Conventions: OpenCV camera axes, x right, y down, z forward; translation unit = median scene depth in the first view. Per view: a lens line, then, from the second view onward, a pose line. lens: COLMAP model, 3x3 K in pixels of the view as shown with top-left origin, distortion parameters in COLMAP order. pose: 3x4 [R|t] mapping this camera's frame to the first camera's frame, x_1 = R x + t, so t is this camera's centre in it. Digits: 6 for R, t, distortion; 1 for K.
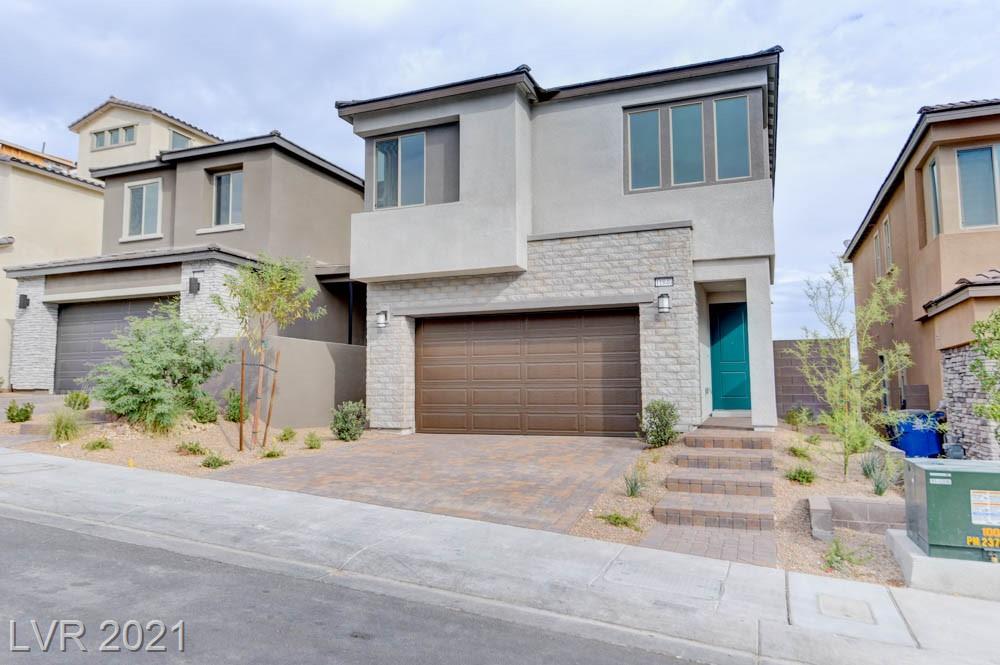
lens RADIAL K [[688.3, 0, 500.0], [0, 688.3, 332.5], [0, 0, 1]] dist [0.016715, -0.002631]
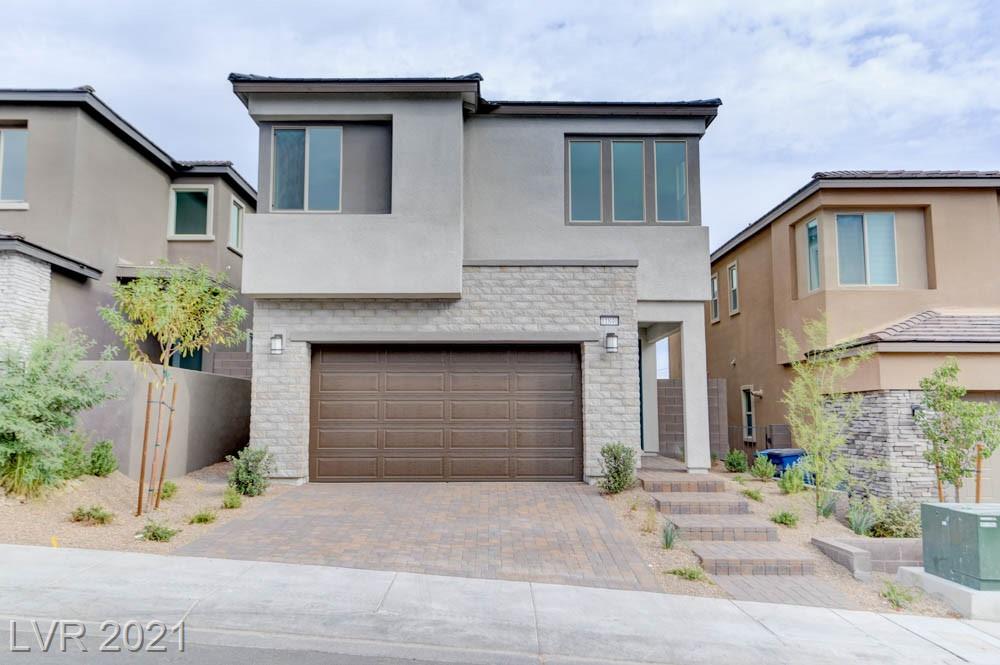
lens RADIAL K [[785.4, 0, 500.0], [0, 785.4, 332.5], [0, 0, 1]] dist [0.042038, -0.001036]
pose [[0.926403, 0.045531, 0.373770, -0.301204], [-0.037186, 0.998873, -0.029510, -0.017117], [-0.374692, 0.013439, 0.927052, 0.029905]]
